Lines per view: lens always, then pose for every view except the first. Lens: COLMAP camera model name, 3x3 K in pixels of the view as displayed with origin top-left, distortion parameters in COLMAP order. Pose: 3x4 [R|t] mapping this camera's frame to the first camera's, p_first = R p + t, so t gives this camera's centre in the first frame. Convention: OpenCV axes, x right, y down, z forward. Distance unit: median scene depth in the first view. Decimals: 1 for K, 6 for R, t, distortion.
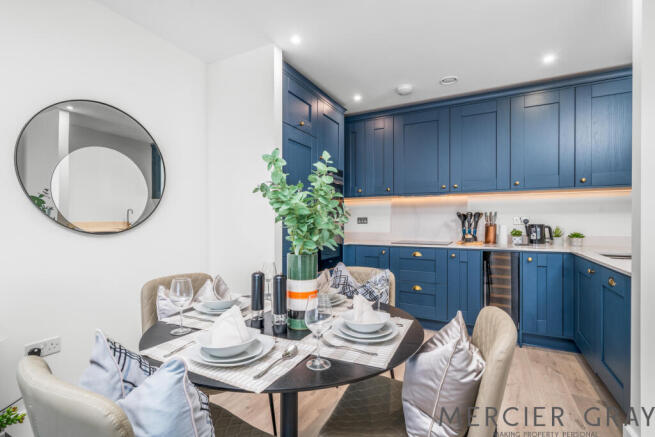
lens RADIAL K [[308.8, 0, 337.1], [0, 308.8, 220.3], [0, 0, 1]] dist [0.010017, 0.000086]
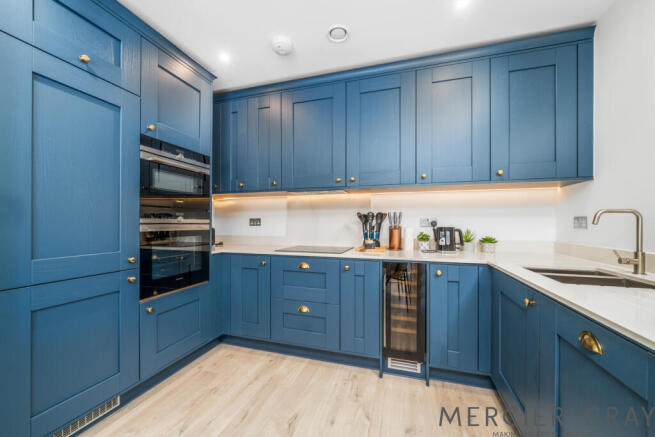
lens RADIAL K [[246.6, 0, 323.6], [0, 246.6, 220.5], [0, 0, 1]] dist [0.000832, 0.000109]
pose [[0.991070, 0.003571, 0.133297, 0.224243], [-0.002988, 0.999985, -0.004571, -0.001014], [-0.133311, 0.004132, 0.991066, 0.377813]]
